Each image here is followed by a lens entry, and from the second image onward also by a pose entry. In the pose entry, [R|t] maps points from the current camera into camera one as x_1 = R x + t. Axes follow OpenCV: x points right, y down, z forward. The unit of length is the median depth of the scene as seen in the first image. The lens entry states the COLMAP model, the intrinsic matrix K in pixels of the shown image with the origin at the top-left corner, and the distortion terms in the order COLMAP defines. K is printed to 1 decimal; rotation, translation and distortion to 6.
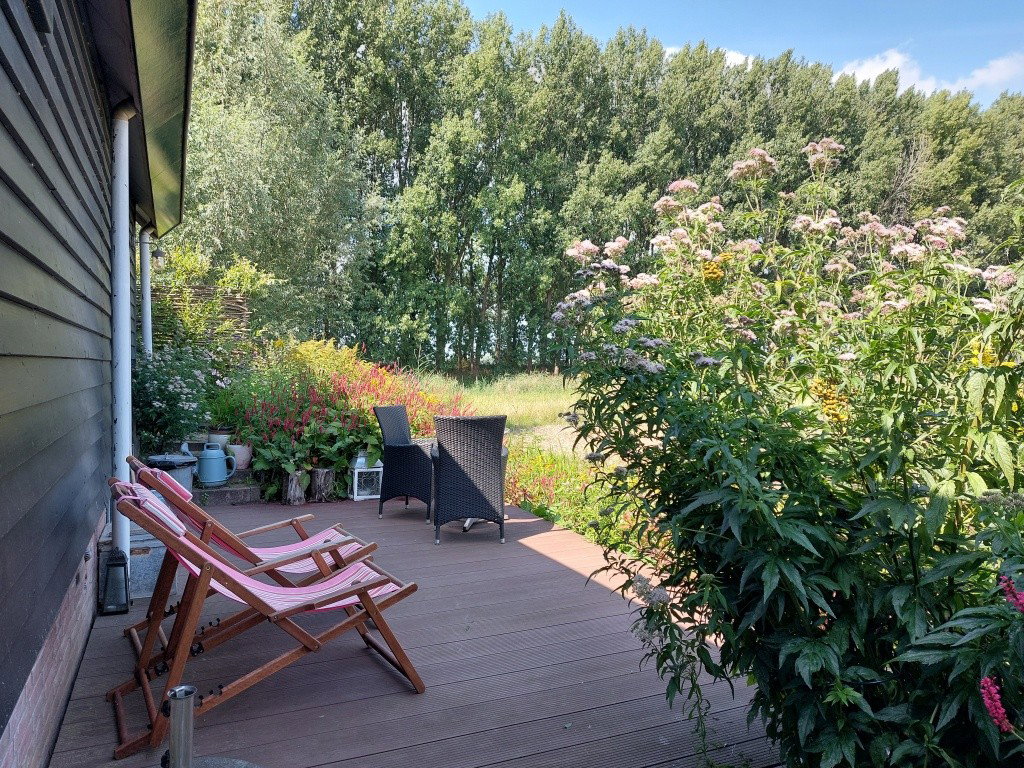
lens RADIAL K [[730.6, 0, 526.8], [0, 730.6, 369.4], [0, 0, 1]] dist [0.056252, -0.040363]
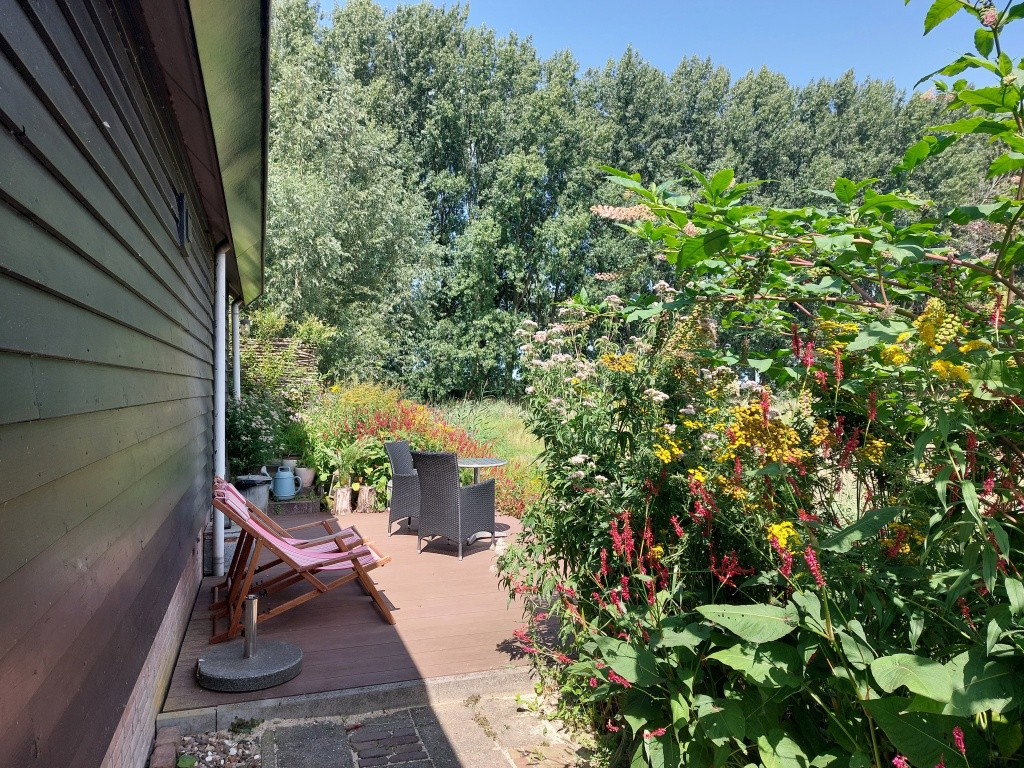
lens RADIAL K [[721.4, 0, 523.2], [0, 721.4, 384.1], [0, 0, 1]] dist [0.090538, -0.092405]
pose [[0.994522, -0.004396, -0.104440, 0.115618], [0.003202, 0.999928, -0.011595, -0.026605], [0.104483, 0.011197, 0.994464, -0.213461]]
